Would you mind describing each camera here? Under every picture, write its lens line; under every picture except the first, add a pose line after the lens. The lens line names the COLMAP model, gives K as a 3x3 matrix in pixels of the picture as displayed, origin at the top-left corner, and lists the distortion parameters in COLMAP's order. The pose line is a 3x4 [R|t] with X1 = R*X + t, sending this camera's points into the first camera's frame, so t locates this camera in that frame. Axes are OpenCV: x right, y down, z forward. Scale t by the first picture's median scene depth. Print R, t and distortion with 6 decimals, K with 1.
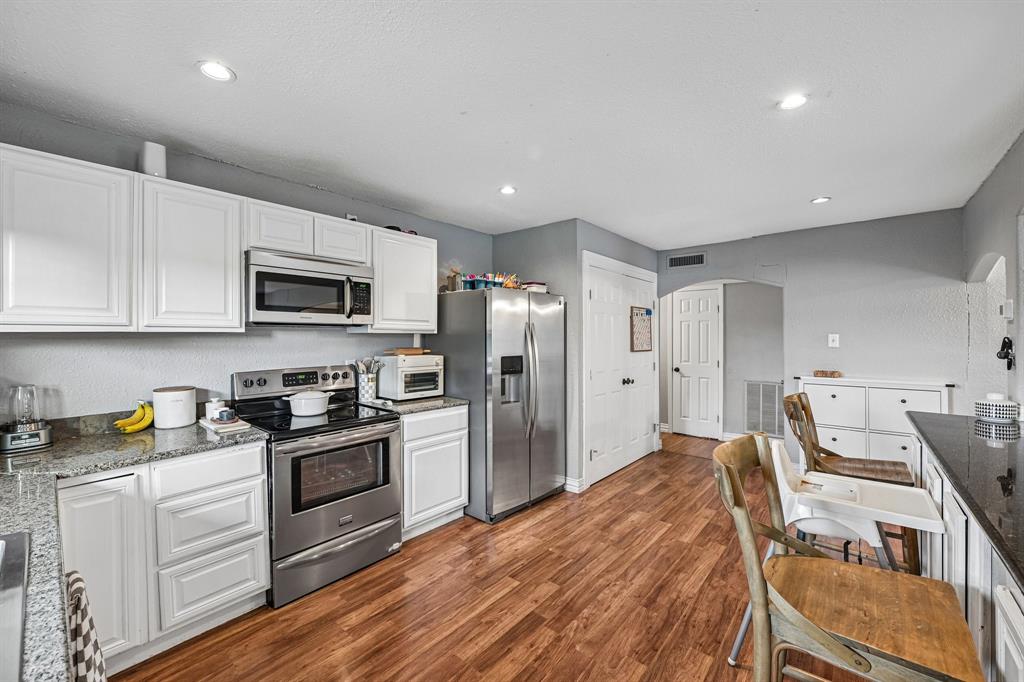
lens RADIAL K [[412.1, 0, 512.4], [0, 412.1, 340.2], [0, 0, 1]] dist [-0.000992, 0.000280]
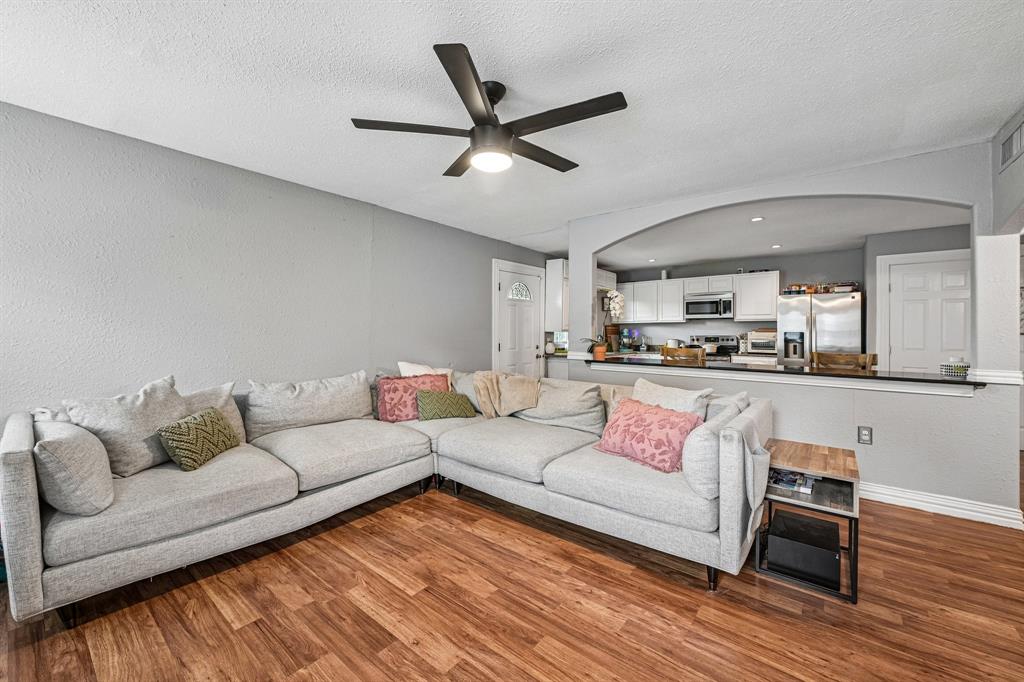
lens RADIAL K [[412.1, 0, 512.4], [0, 412.1, 331.9], [0, 0, 1]] dist [-0.000992, 0.000280]
pose [[0.025109, -0.000754, -0.999684, 2.025958], [-0.010178, 0.999948, -0.001010, 0.059630], [0.999633, 0.010200, 0.025100, -0.311739]]
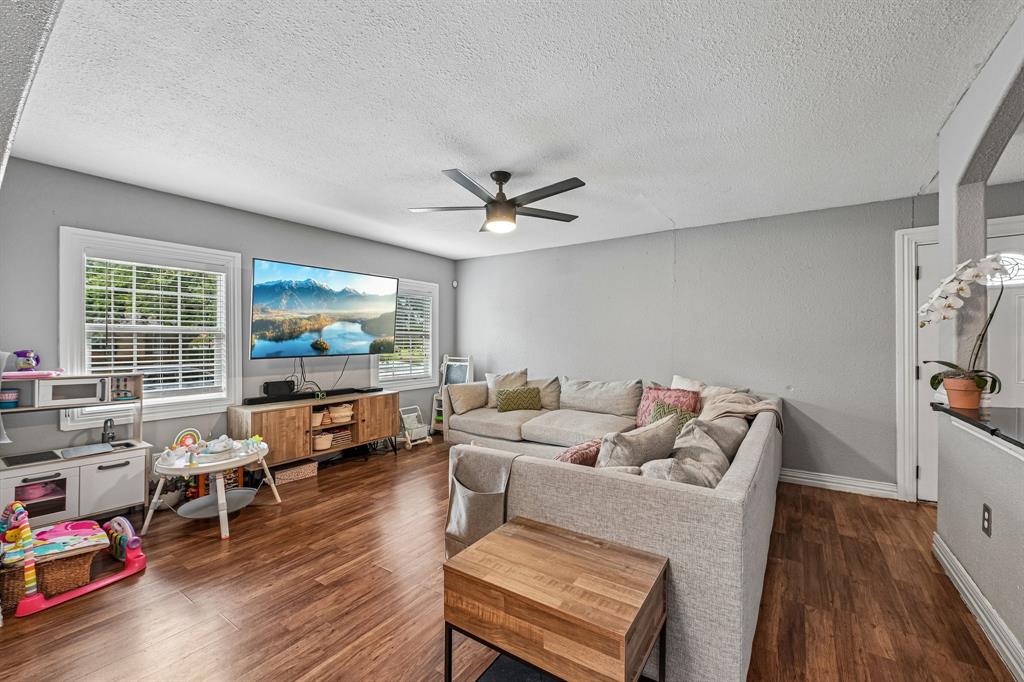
lens RADIAL K [[412.1, 0, 521.0], [0, 412.1, 342.0], [0, 0, 1]] dist [-0.000992, 0.000280]
pose [[-0.993591, -0.003584, -0.112982, 1.354315], [-0.003928, 0.999988, 0.002824, 0.044964], [0.112970, 0.003250, -0.993593, 0.714818]]
